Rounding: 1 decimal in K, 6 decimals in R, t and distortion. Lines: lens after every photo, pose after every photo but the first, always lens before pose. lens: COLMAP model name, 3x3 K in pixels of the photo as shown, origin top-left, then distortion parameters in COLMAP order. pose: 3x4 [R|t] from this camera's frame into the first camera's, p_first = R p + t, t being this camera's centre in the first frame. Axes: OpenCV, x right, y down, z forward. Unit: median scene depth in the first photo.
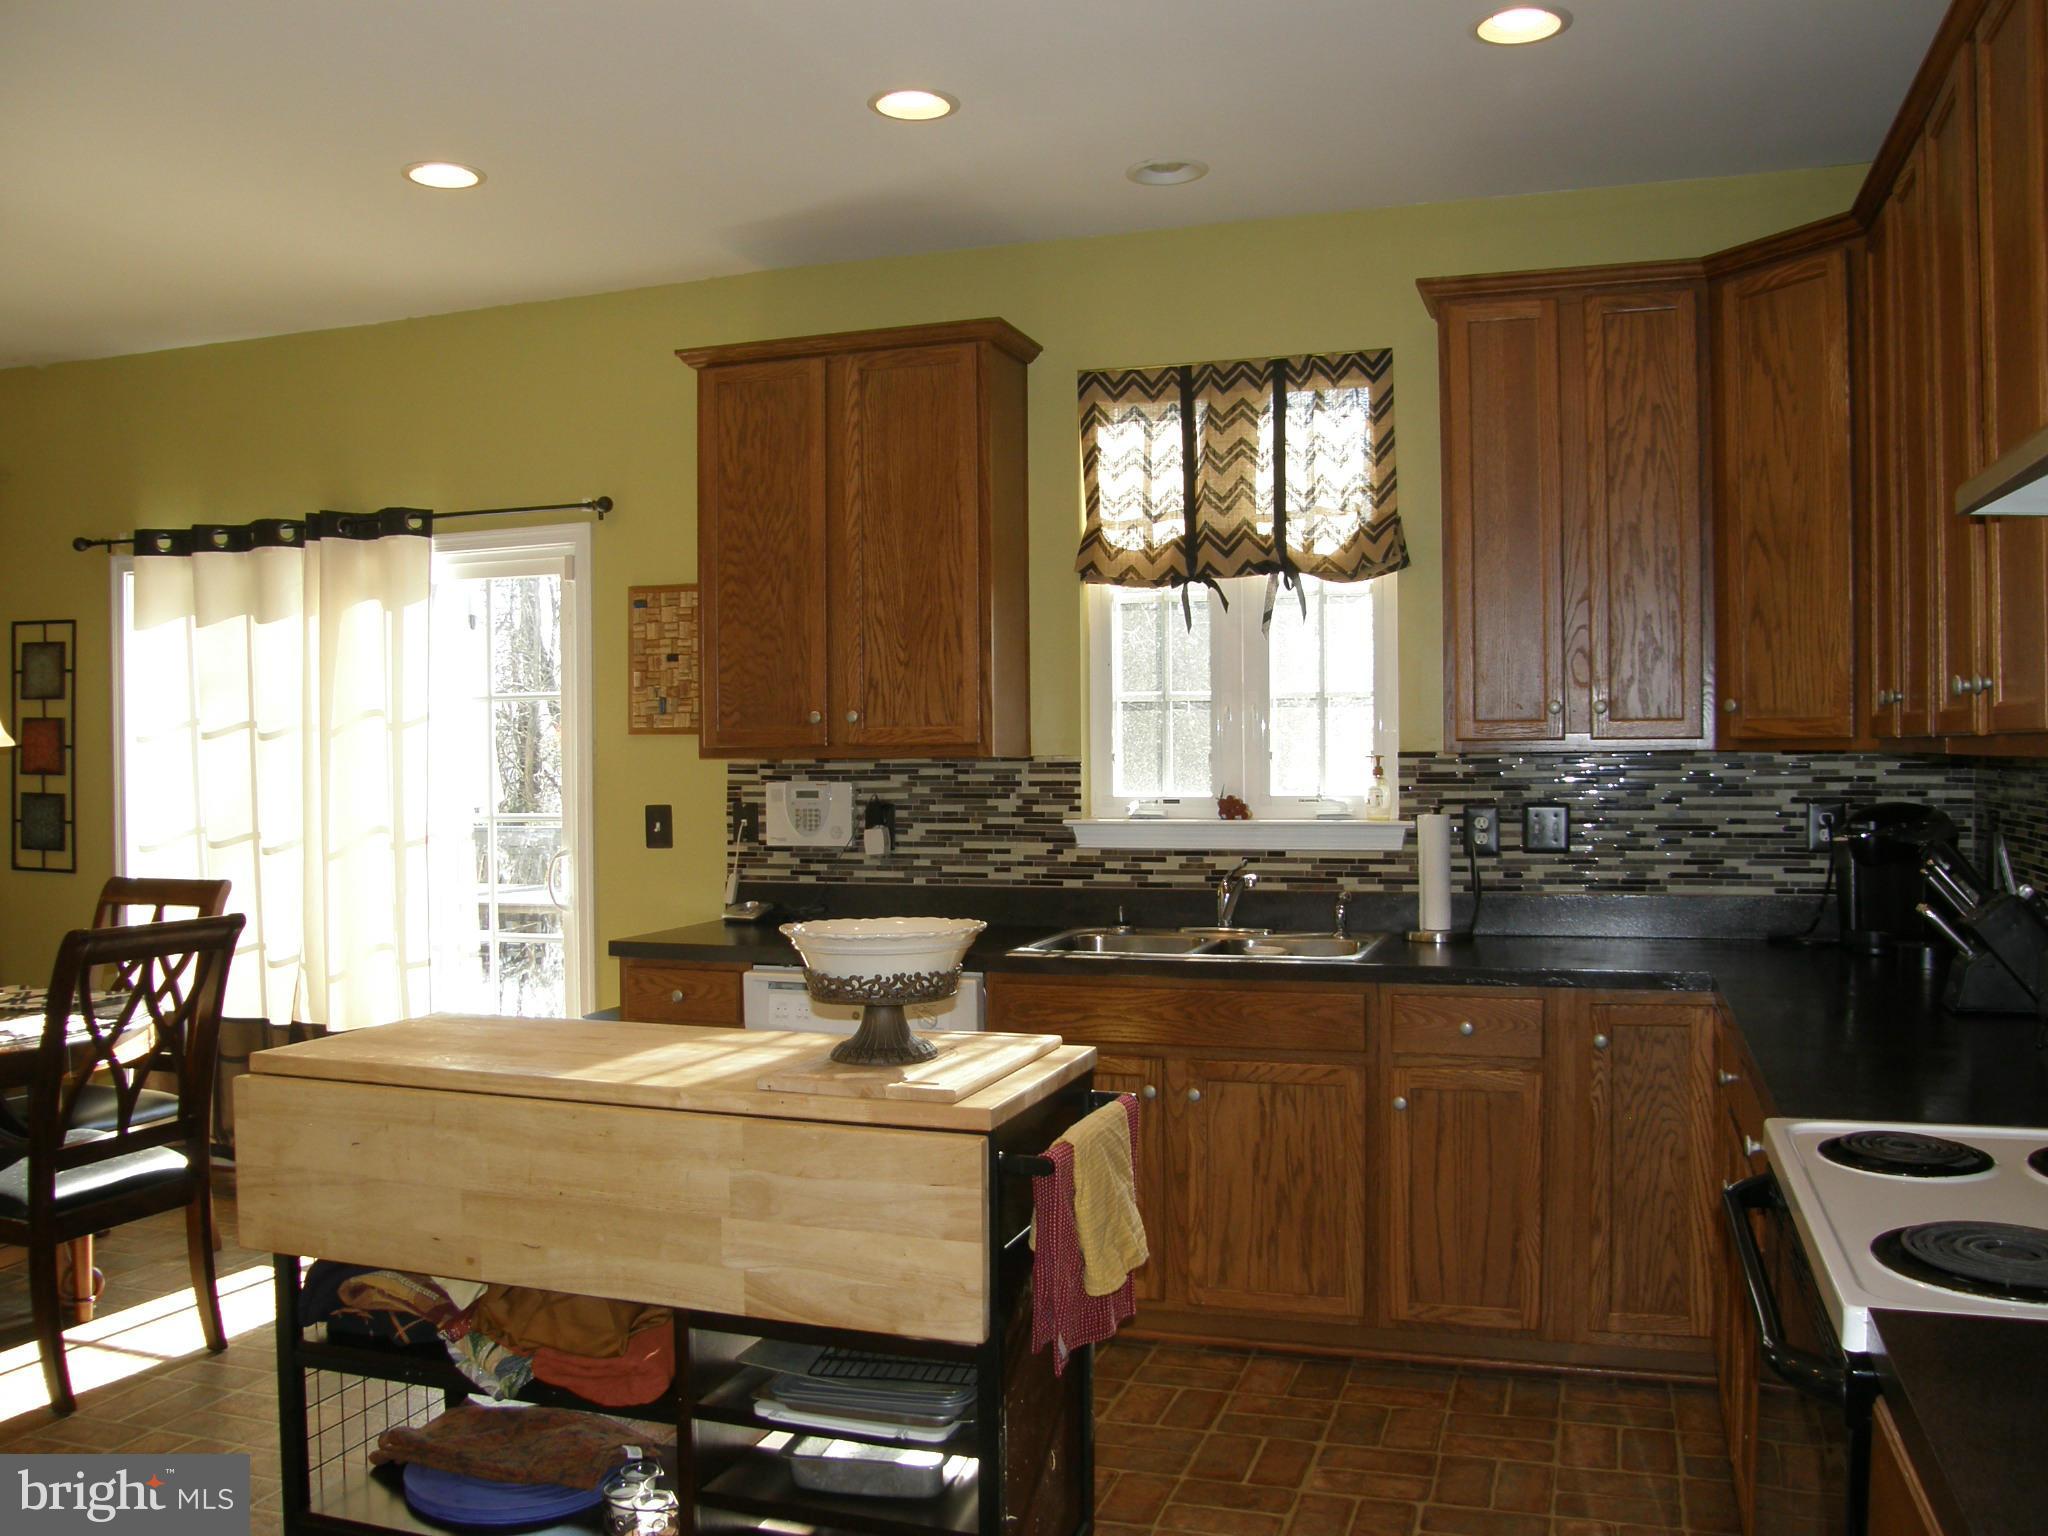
lens RADIAL K [[1740.3, 0, 1029.5], [0, 1740.3, 775.6], [0, 0, 1]] dist [-0.163318, 0.131515]
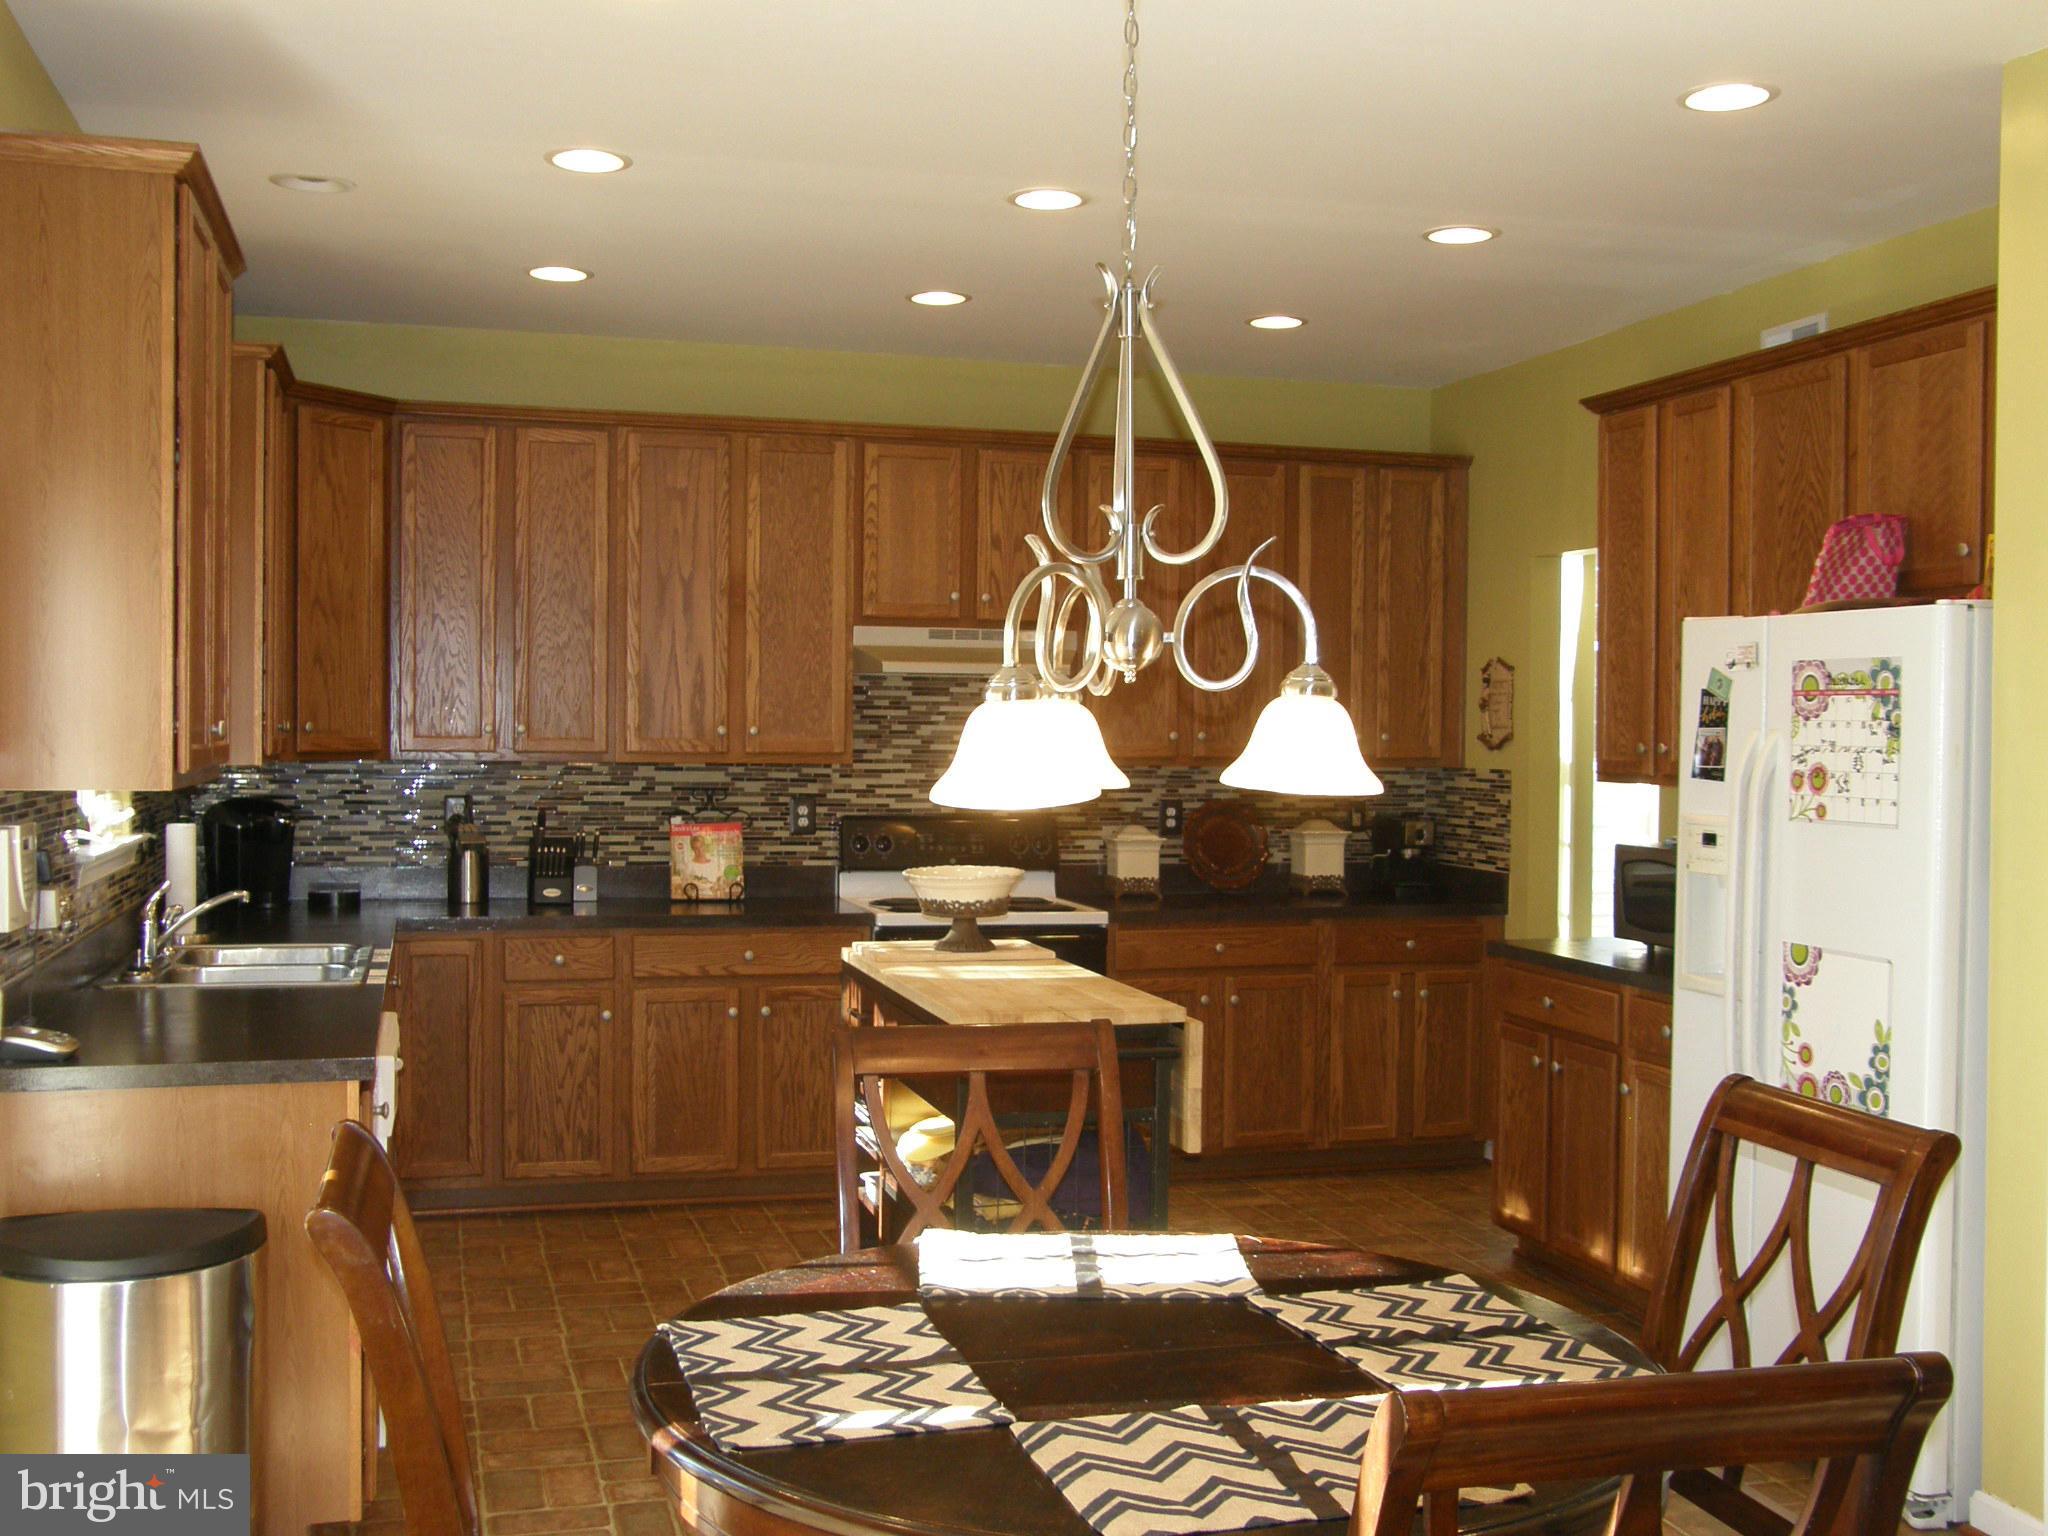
lens RADIAL K [[2112.7, 0, 1024.0], [0, 2112.7, 768.0], [0, 0, 1]] dist [-0.066183, 0.019700]
pose [[-0.569750, -0.012661, 0.821721, -1.103232], [0.007491, 0.999760, 0.020598, -0.034166], [-0.821784, 0.017891, -0.569518, 1.293421]]
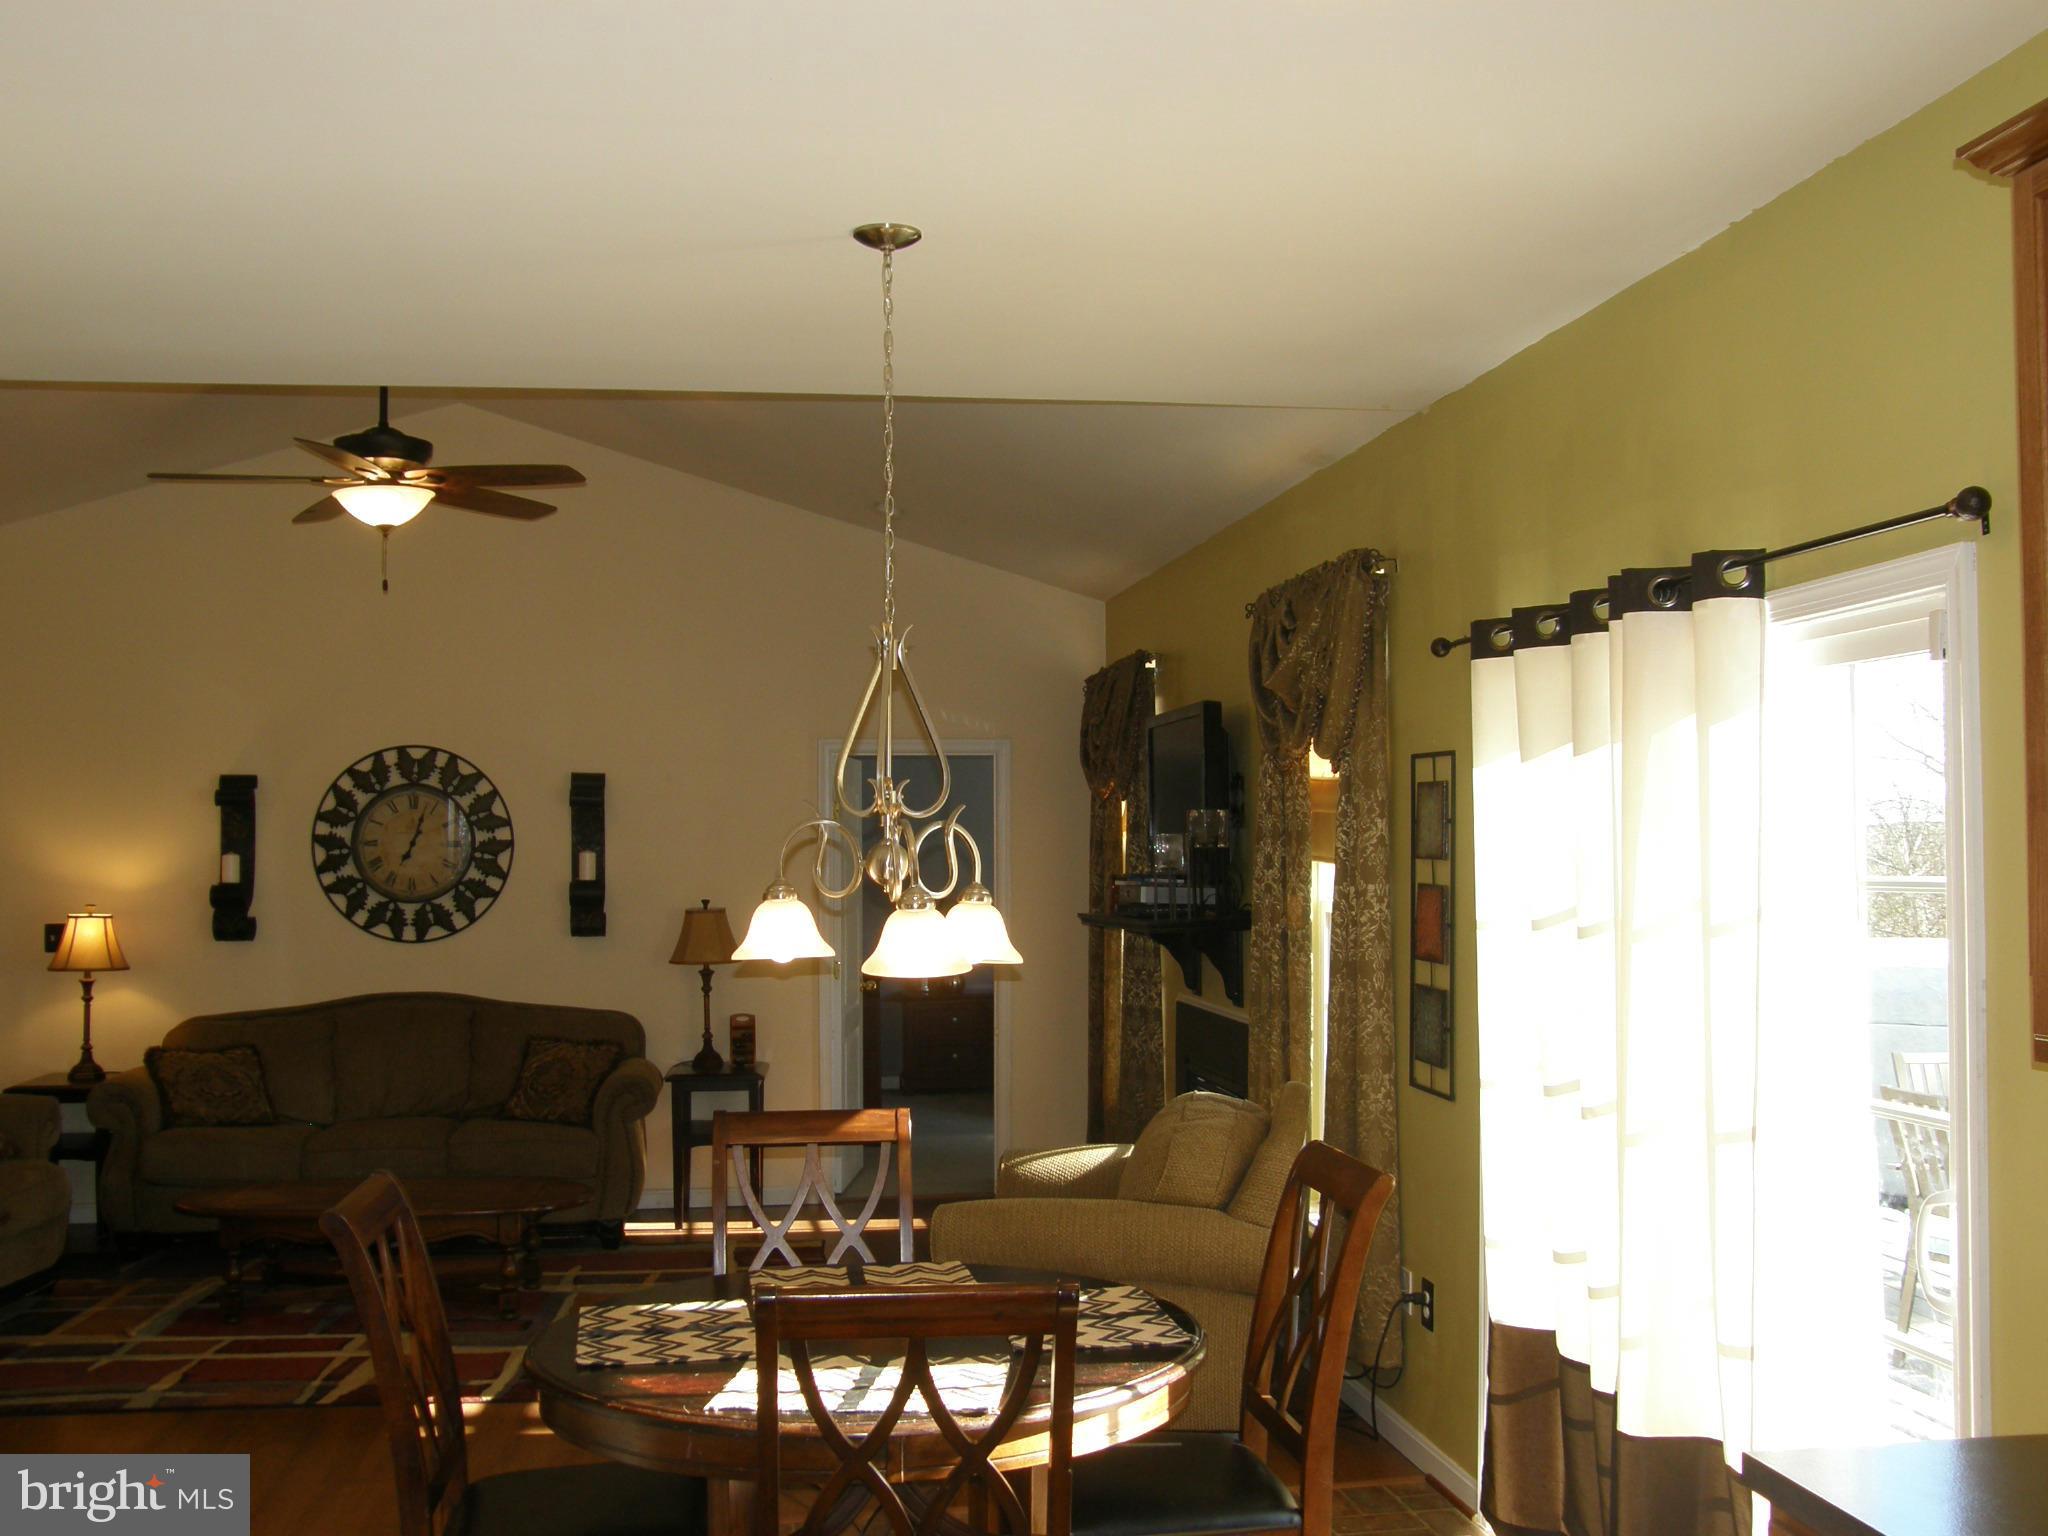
lens RADIAL K [[2016.0, 0, 1024.0], [0, 2016.0, 768.0], [0, 0, 1]] dist [-0.089233, -0.002268]
pose [[0.444114, -0.026776, -0.895570, 0.162962], [-0.013769, 0.999231, -0.036703, -0.070663], [0.895864, 0.028632, 0.443404, 0.621066]]
